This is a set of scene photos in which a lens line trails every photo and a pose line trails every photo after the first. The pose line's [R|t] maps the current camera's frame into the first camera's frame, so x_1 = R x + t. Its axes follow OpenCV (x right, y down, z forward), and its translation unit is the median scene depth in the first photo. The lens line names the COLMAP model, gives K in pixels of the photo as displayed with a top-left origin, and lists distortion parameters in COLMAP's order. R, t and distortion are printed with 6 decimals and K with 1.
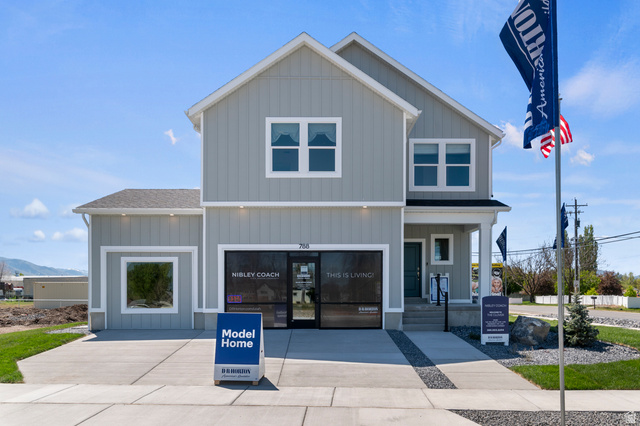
lens RADIAL K [[530.5, 0, 320.6], [0, 530.5, 231.3], [0, 0, 1]] dist [-0.003788, -0.000389]
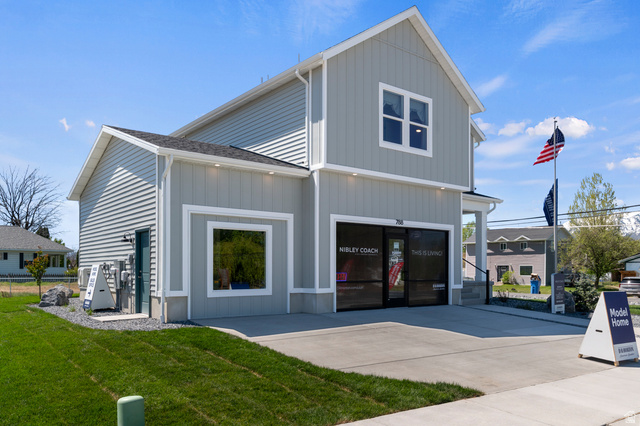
lens RADIAL K [[517.8, 0, 320.0], [0, 517.8, 213.0], [0, 0, 1]] dist [0.006403, 0.002100]
pose [[0.779410, 0.073883, 0.622142, -0.734790], [-0.068133, 0.997128, -0.033059, 0.052449], [-0.622798, -0.016622, 0.782206, 0.347933]]
